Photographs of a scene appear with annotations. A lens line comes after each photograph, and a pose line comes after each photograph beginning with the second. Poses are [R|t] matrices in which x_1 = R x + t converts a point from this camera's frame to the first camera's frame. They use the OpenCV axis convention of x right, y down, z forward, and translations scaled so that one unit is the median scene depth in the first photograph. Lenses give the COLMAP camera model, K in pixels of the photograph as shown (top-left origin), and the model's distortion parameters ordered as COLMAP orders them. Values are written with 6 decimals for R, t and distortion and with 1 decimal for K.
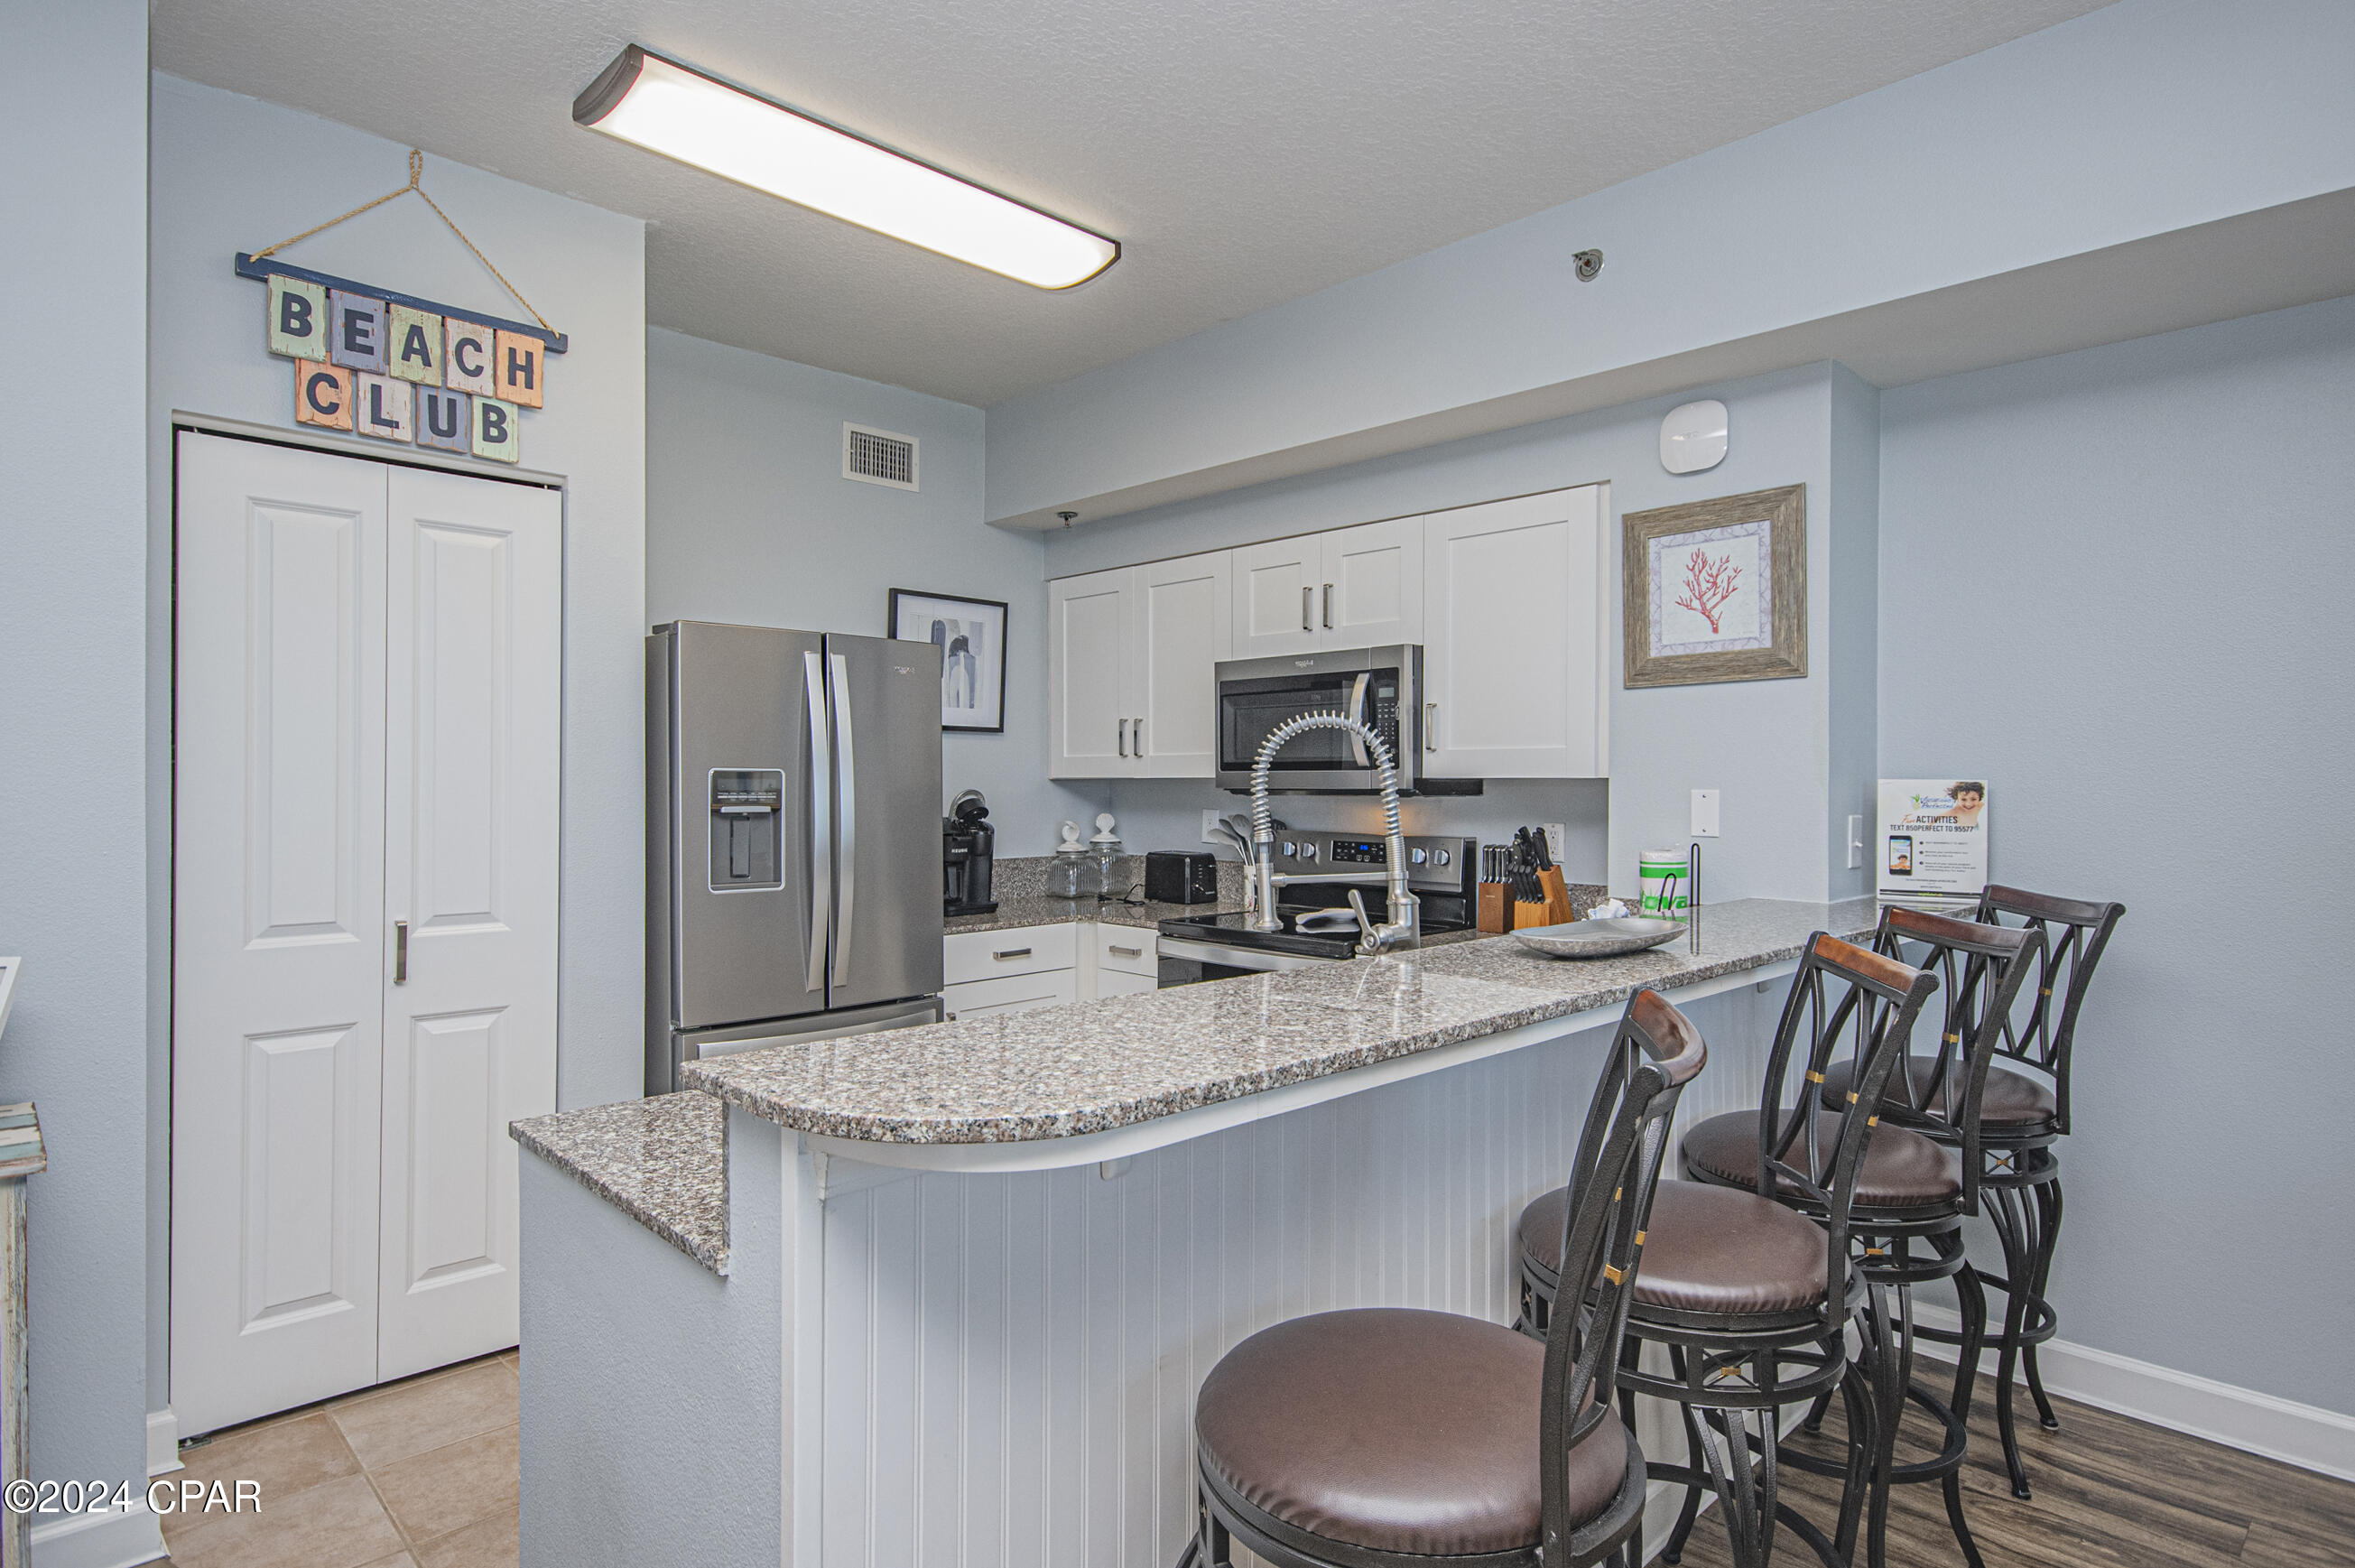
lens RADIAL K [[1258.7, 0, 1177.5], [0, 1258.7, 784.0], [0, 0, 1]] dist [0.028745, 0.000228]
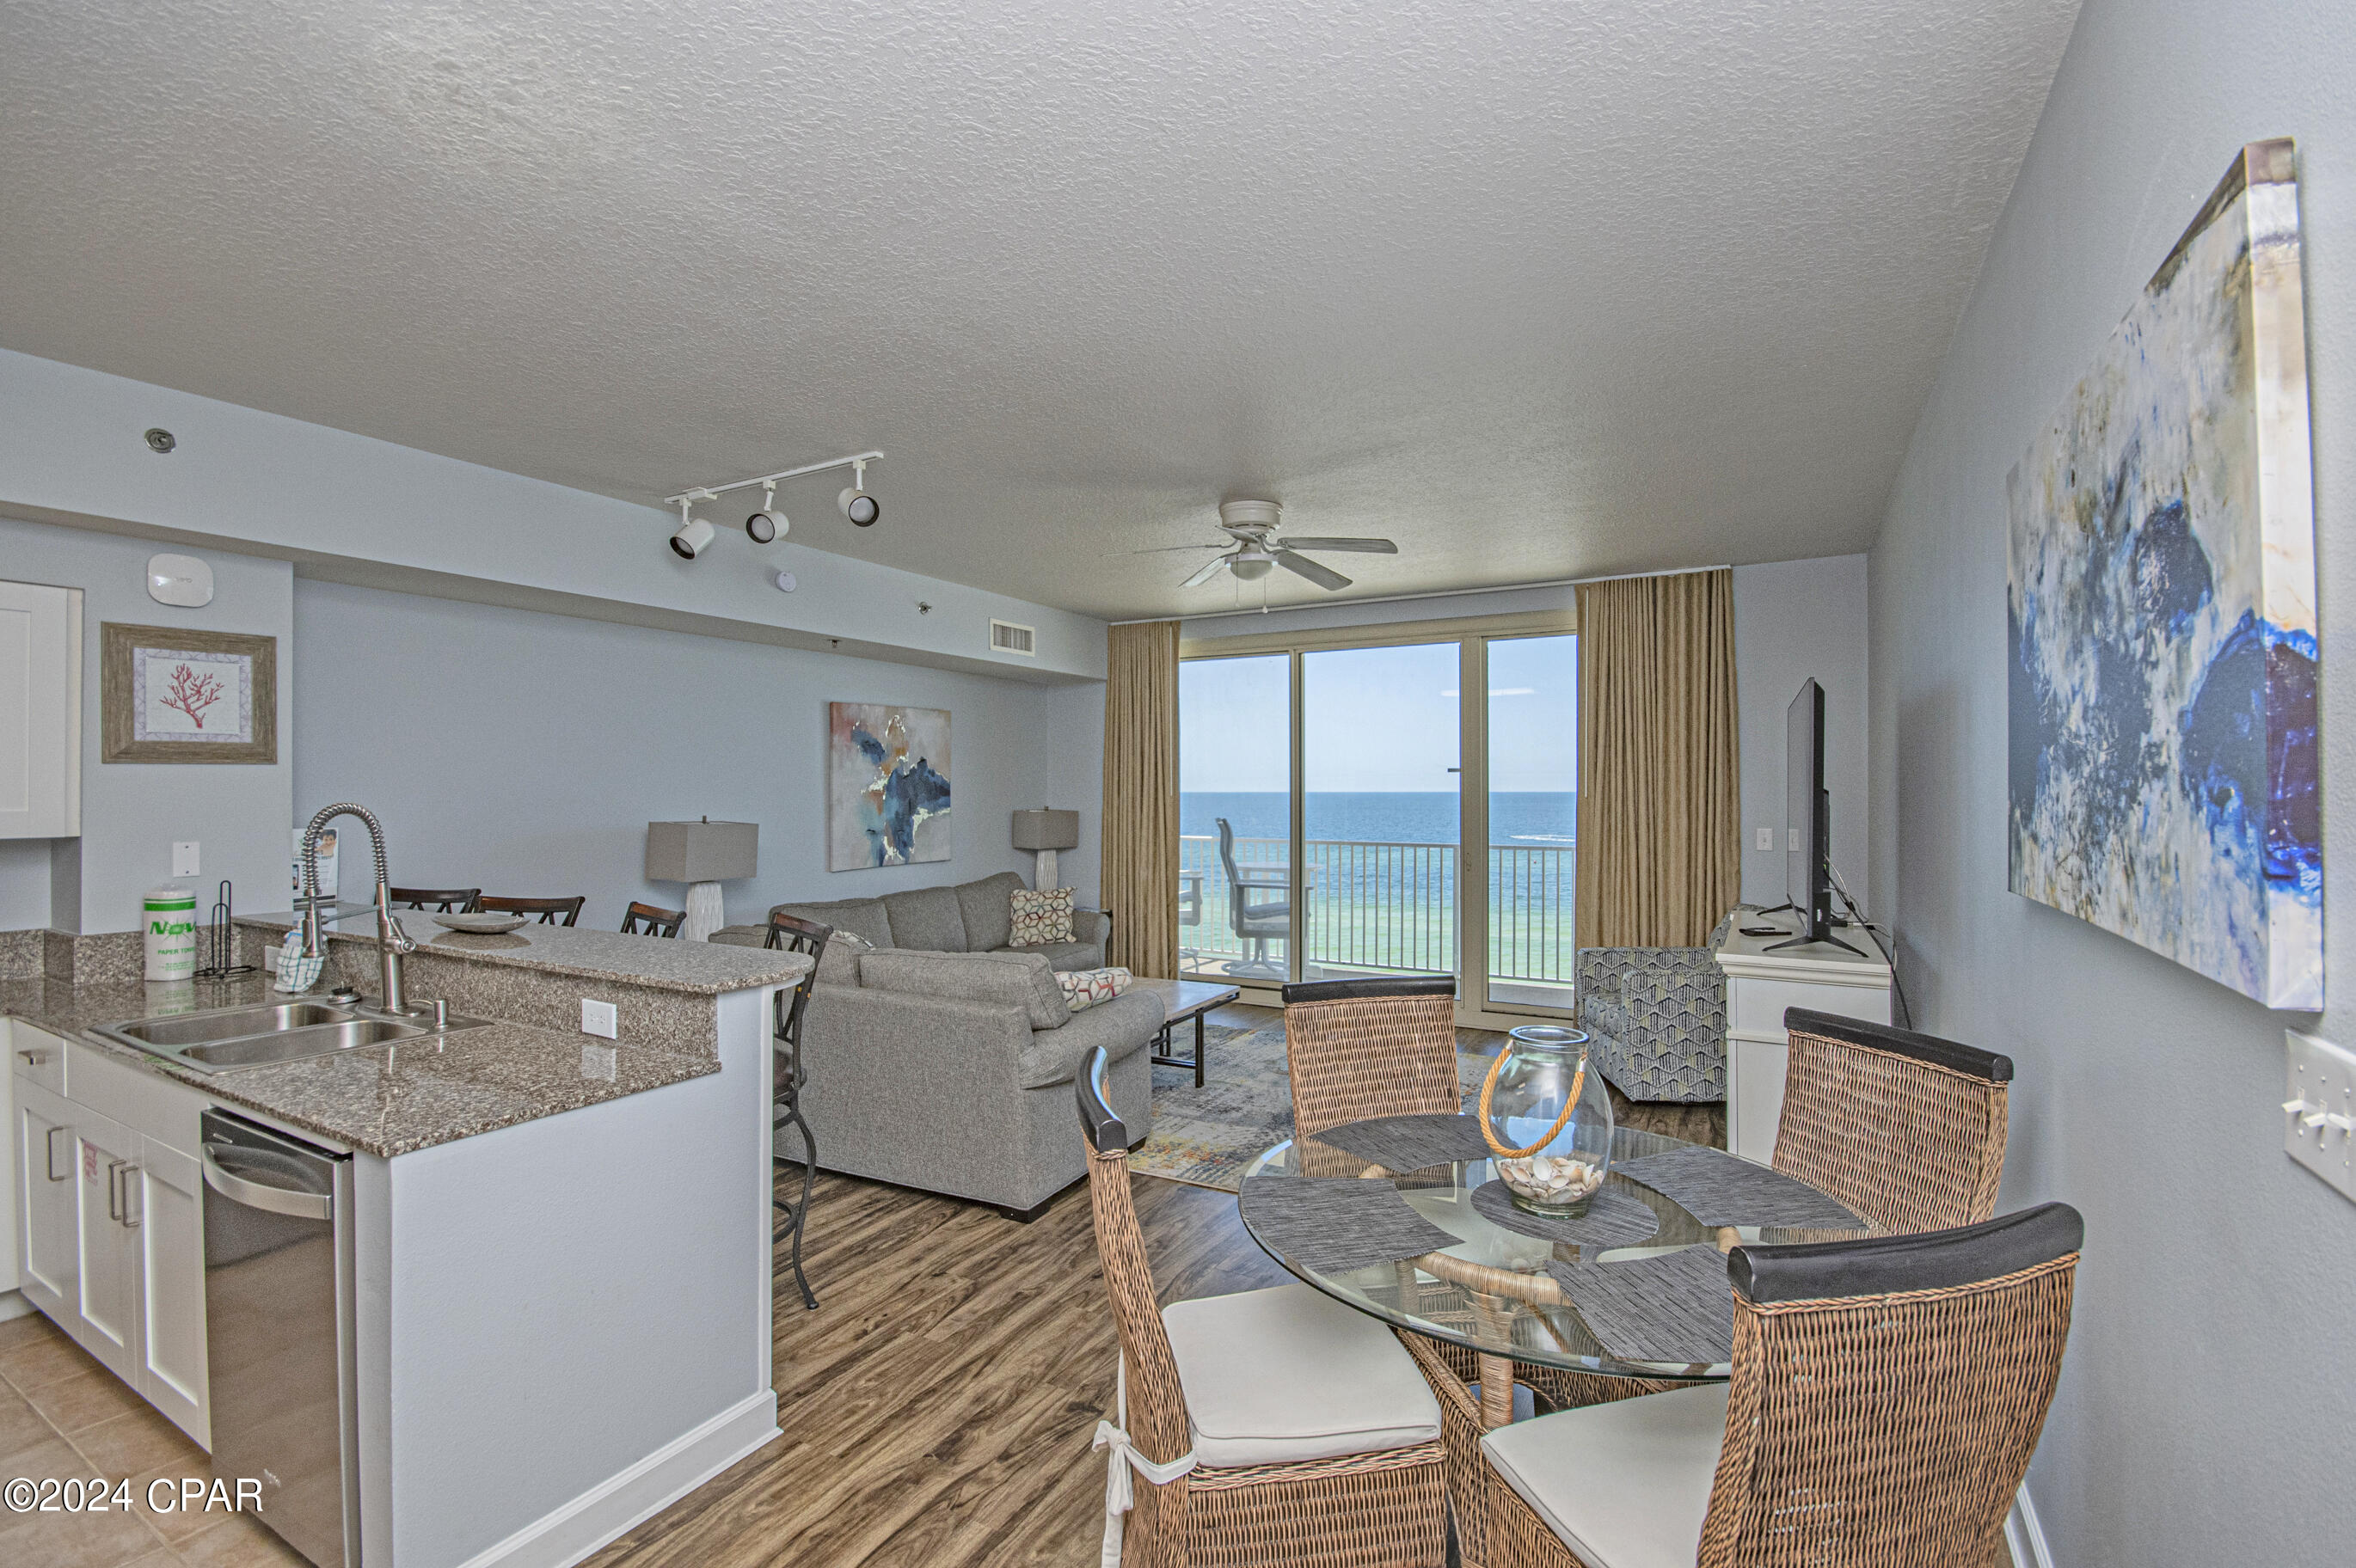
lens RADIAL K [[1038.4, 0, 1194.6], [0, 1038.4, 783.3], [0, 0, 1]] dist [0.024411, -0.020145]
pose [[-0.275758, 0.001942, 0.961225, -0.941390], [0.004139, 0.999991, -0.000832, -0.052466], [-0.961218, 0.003749, -0.275764, 0.269032]]
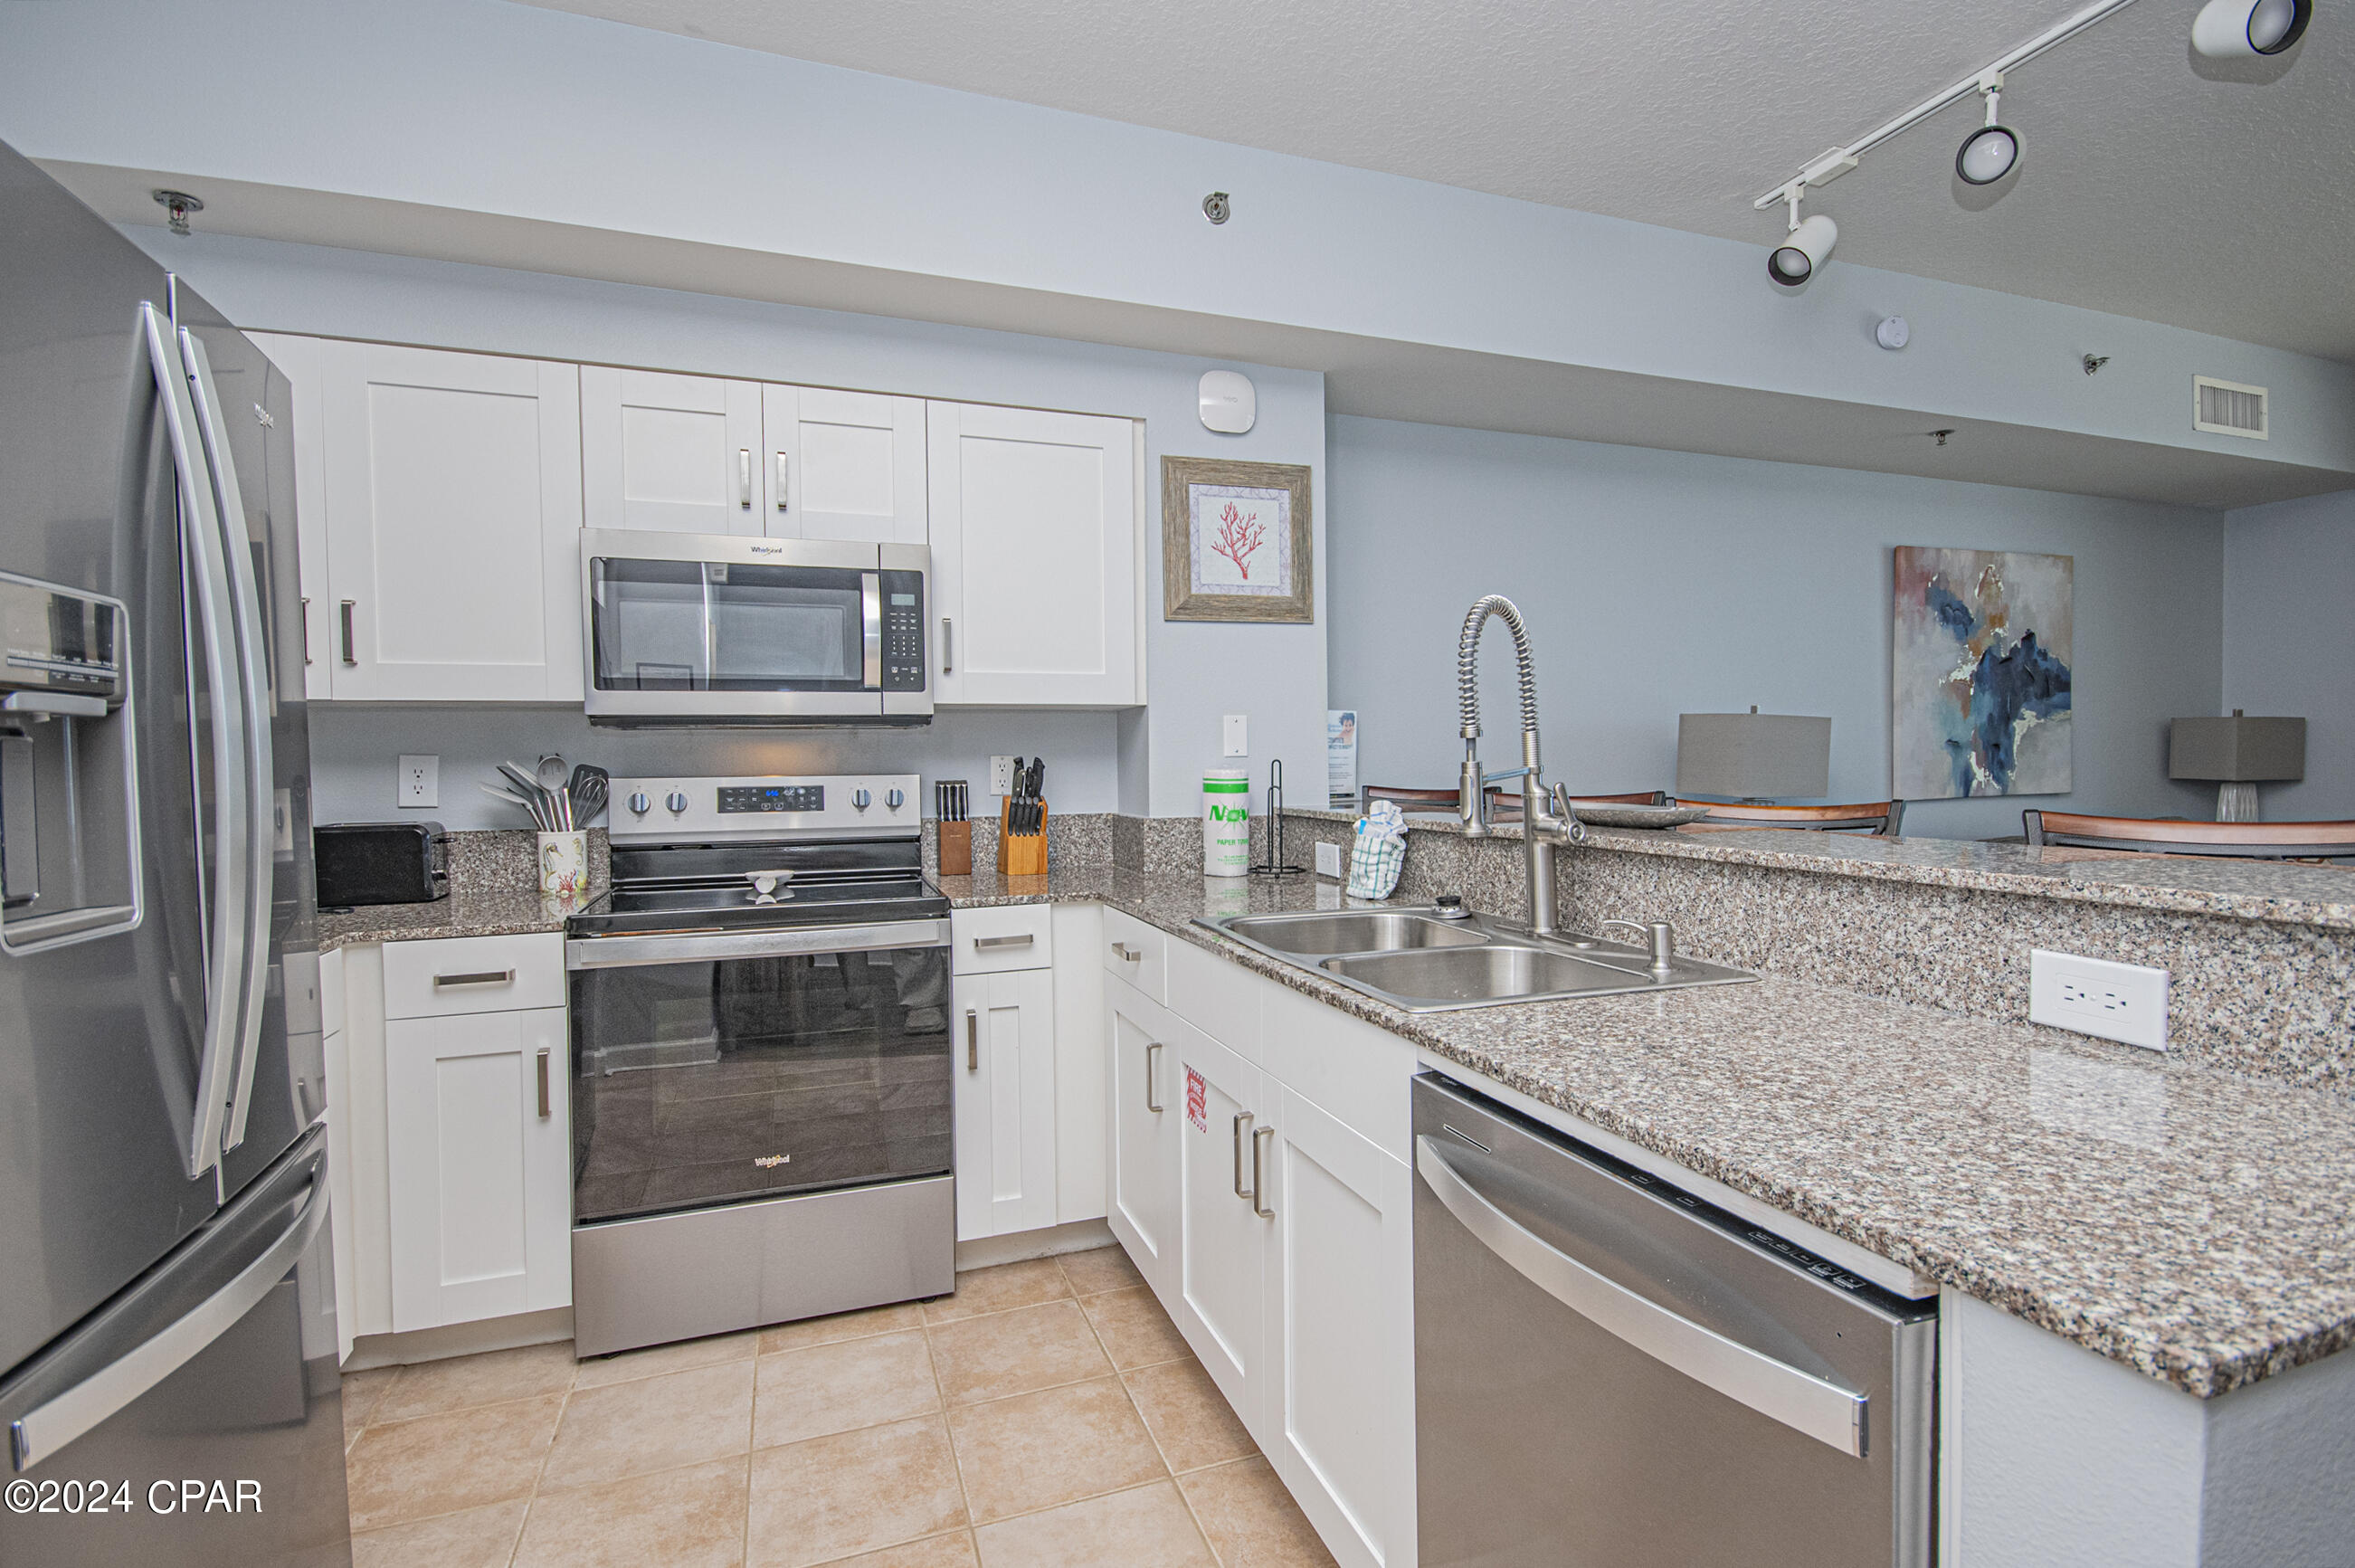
lens RADIAL K [[1119.9, 0, 1201.3], [0, 1119.9, 781.5], [0, 0, 1]] dist [-0.000728, 0.000101]
pose [[0.410788, -0.026980, 0.911332, -0.511793], [0.014393, 0.999629, 0.023106, 0.039640], [-0.911617, 0.003625, 0.411024, 0.606196]]
